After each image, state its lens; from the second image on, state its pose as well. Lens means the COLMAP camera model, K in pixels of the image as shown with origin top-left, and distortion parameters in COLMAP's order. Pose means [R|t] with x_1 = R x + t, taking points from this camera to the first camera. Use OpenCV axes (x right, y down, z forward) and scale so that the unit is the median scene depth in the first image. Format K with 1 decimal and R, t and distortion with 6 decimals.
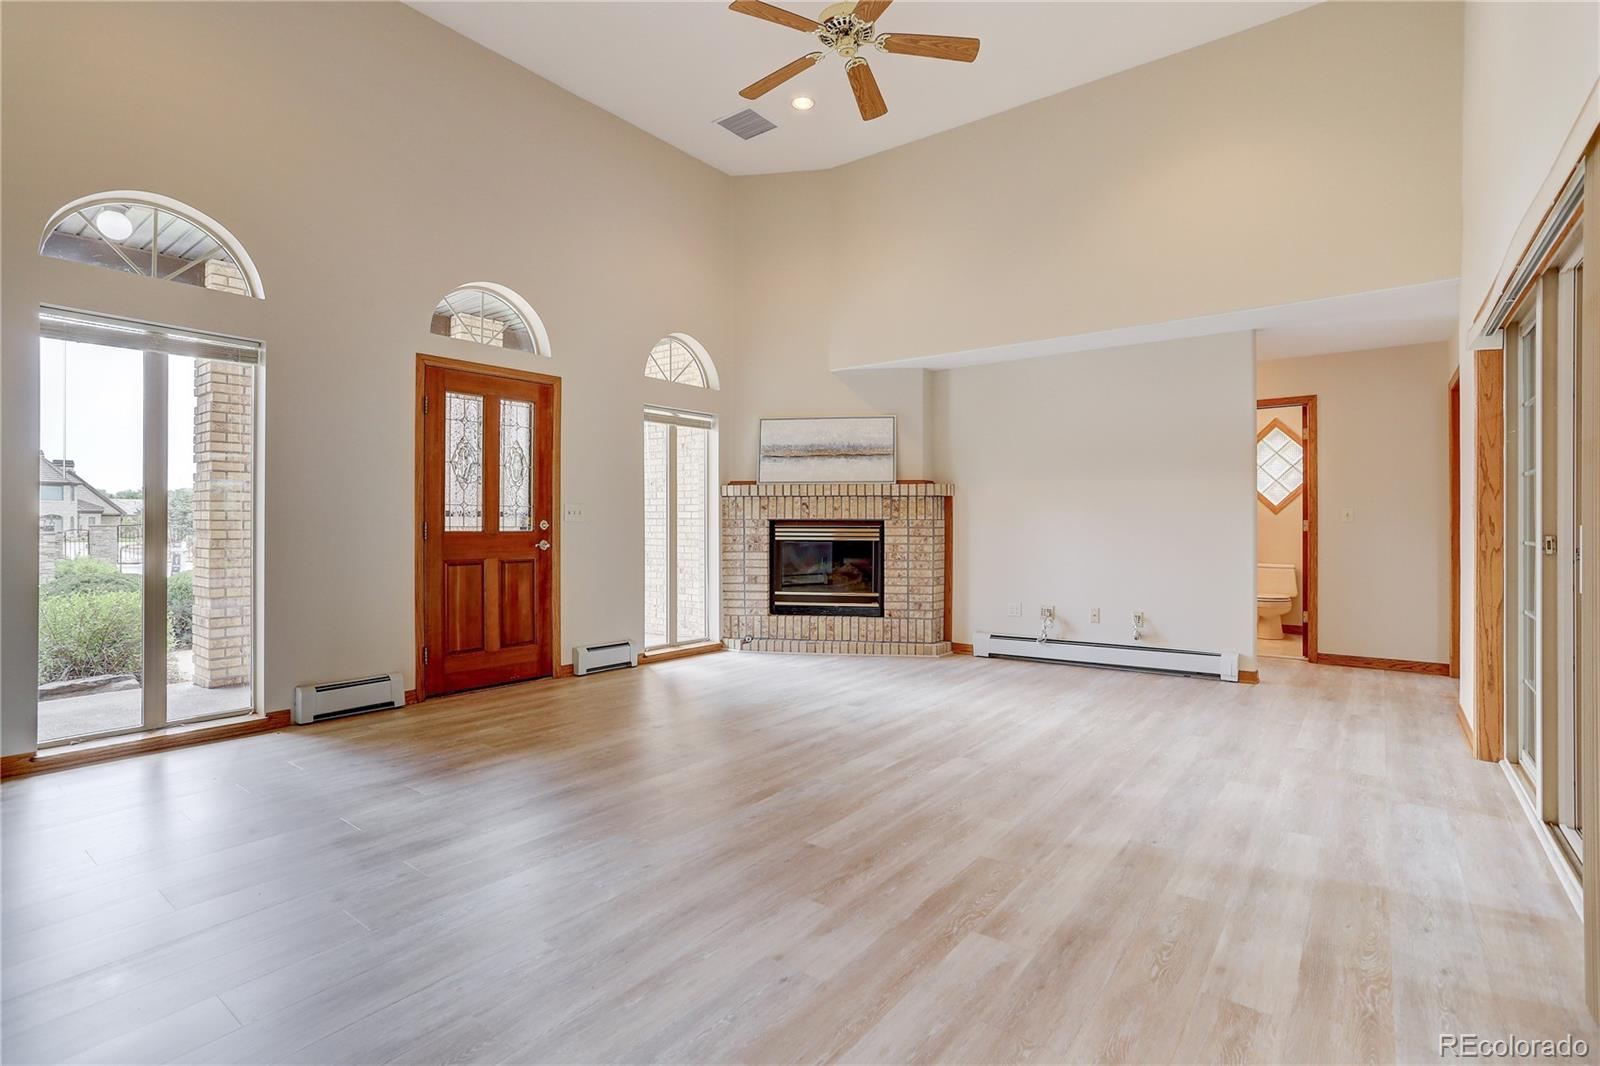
lens RADIAL K [[768.9, 0, 799.9], [0, 768.9, 526.7], [0, 0, 1]] dist [-0.000946, 0.001269]
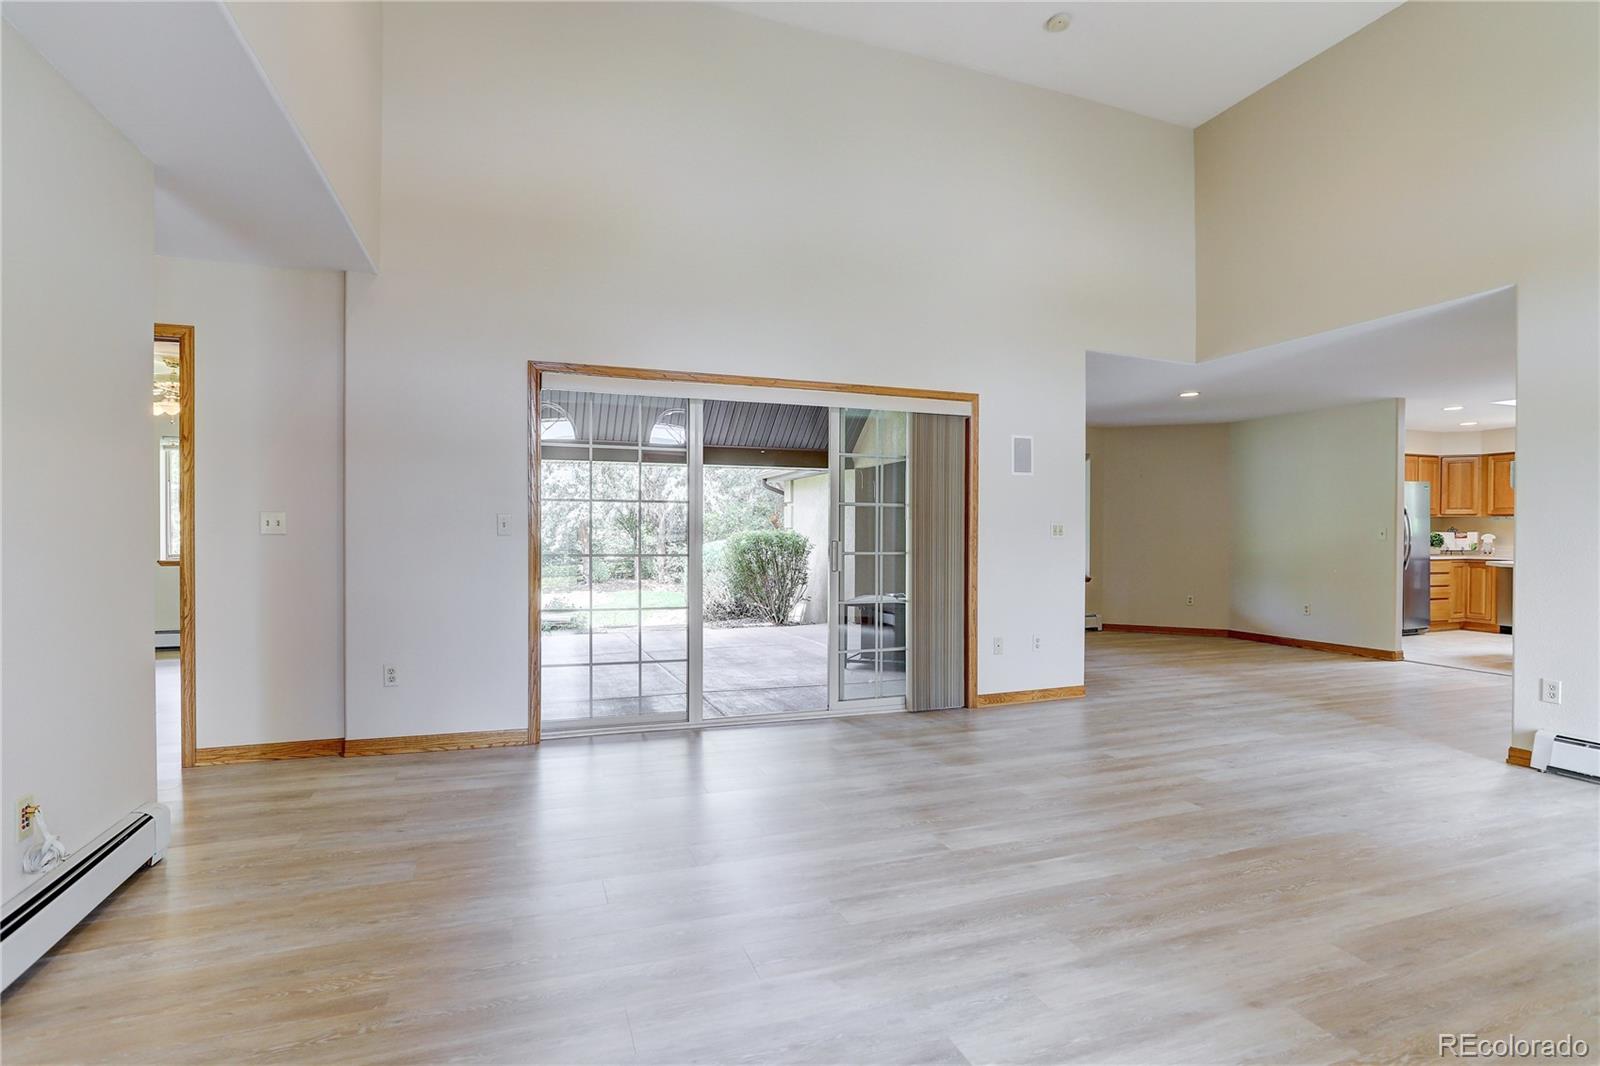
lens RADIAL K [[768.9, 0, 802.9], [0, 768.9, 534.6], [0, 0, 1]] dist [-0.000946, 0.001269]
pose [[-0.843846, -0.000071, 0.536585, -0.106905], [0.001235, 0.999997, 0.002074, -0.028580], [-0.536583, 0.002412, -0.843844, 2.233864]]
